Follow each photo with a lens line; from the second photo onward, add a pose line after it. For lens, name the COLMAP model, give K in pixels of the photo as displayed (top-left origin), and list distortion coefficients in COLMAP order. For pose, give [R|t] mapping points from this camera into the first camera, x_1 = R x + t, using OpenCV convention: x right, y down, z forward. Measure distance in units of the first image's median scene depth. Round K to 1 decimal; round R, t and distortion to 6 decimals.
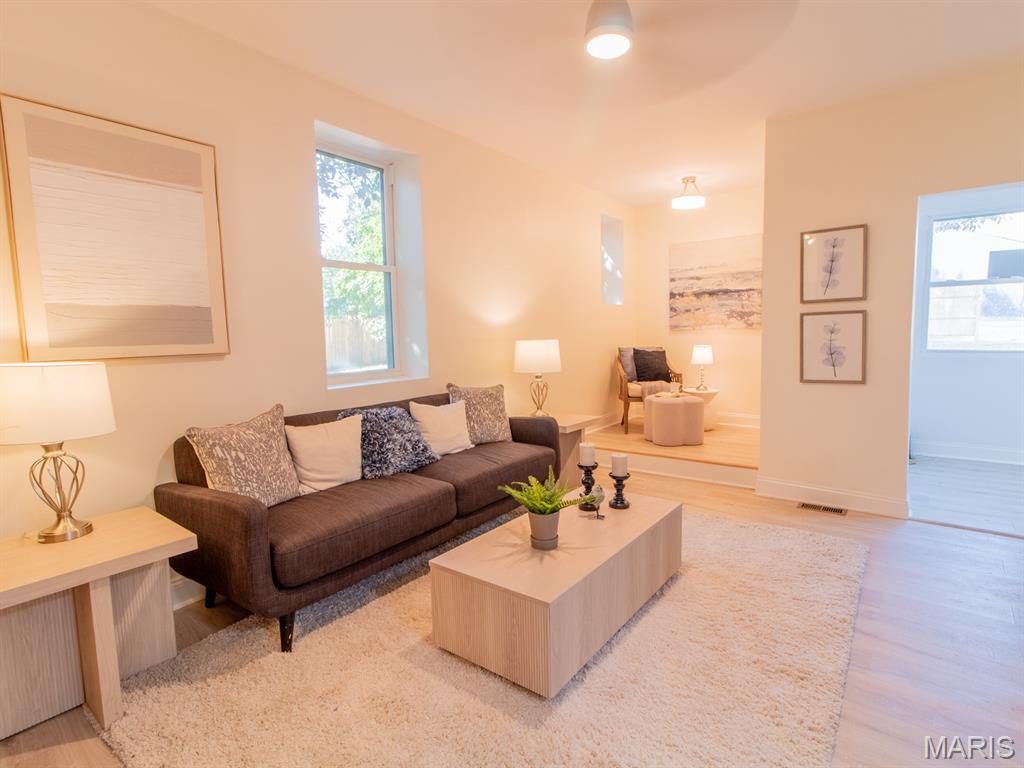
lens RADIAL K [[536.0, 0, 516.6], [0, 536.0, 378.3], [0, 0, 1]] dist [0.012265, -0.000422]
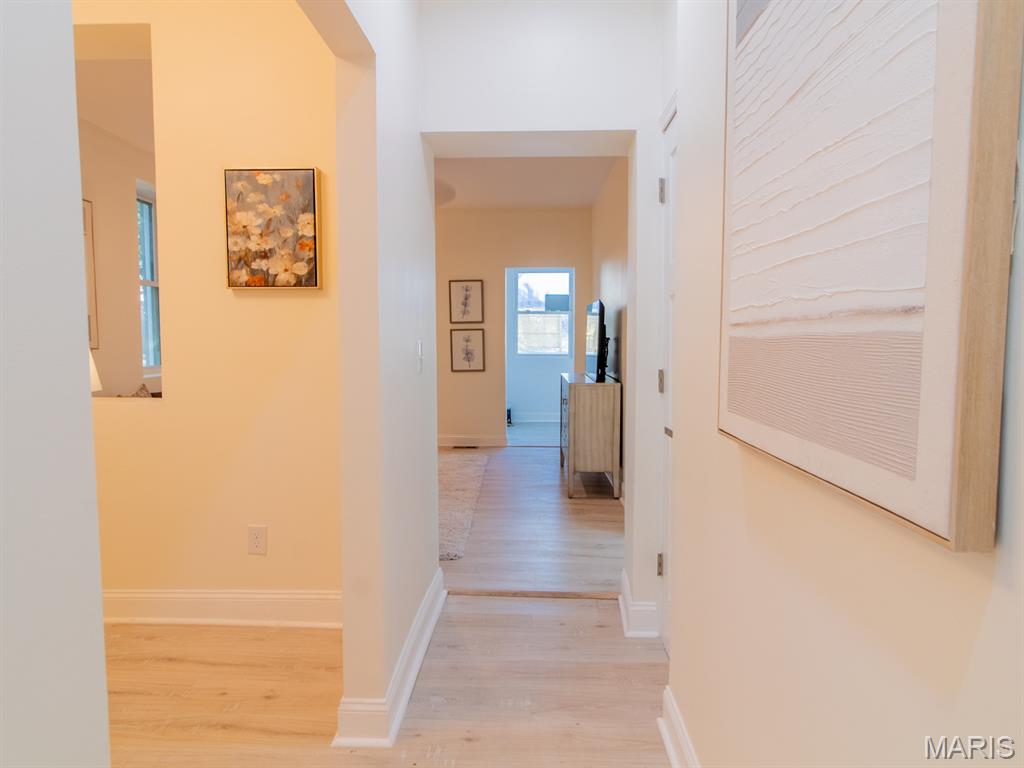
lens RADIAL K [[617.0, 0, 510.1], [0, 617.0, 380.7], [0, 0, 1]] dist [0.003770, 0.001157]
pose [[0.816958, -0.020806, 0.576321, -0.361743], [0.033230, 0.999387, -0.011025, 0.054981], [-0.575738, 0.028158, 0.817149, -0.561160]]
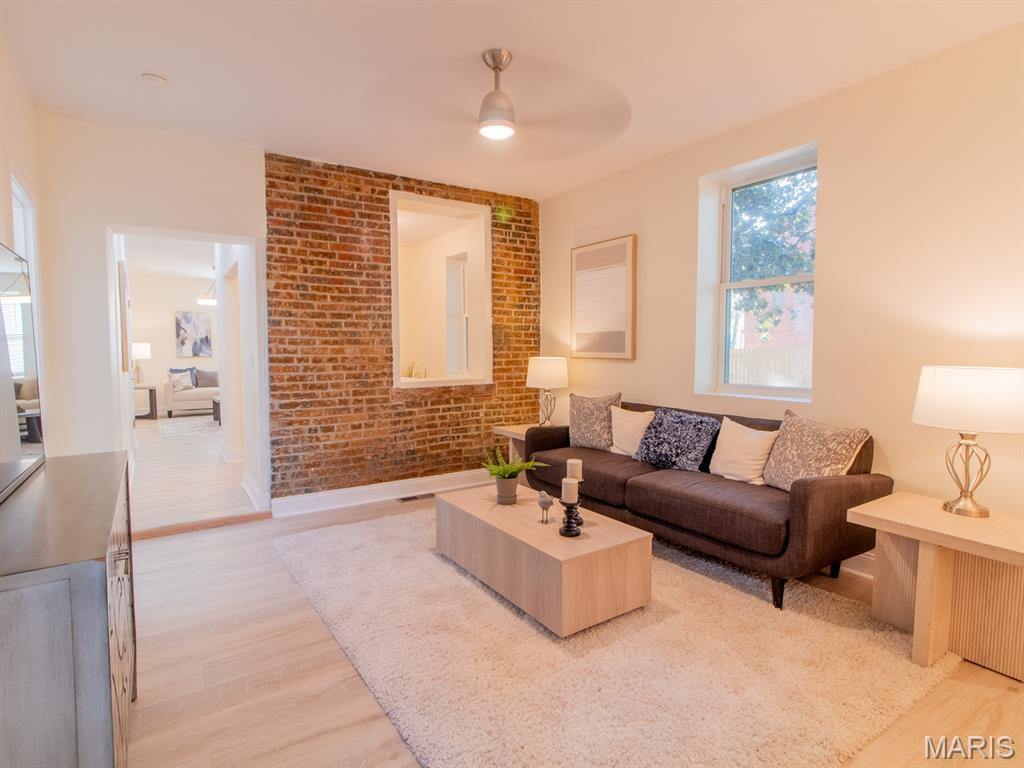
lens RADIAL K [[536.0, 0, 516.5], [0, 536.0, 381.9], [0, 0, 1]] dist [0.012265, -0.000422]
pose [[-0.321587, 0.102591, -0.941306, 0.701021], [-0.058183, 0.990094, 0.127786, -0.103274], [0.945091, 0.095862, -0.312432, 0.734162]]
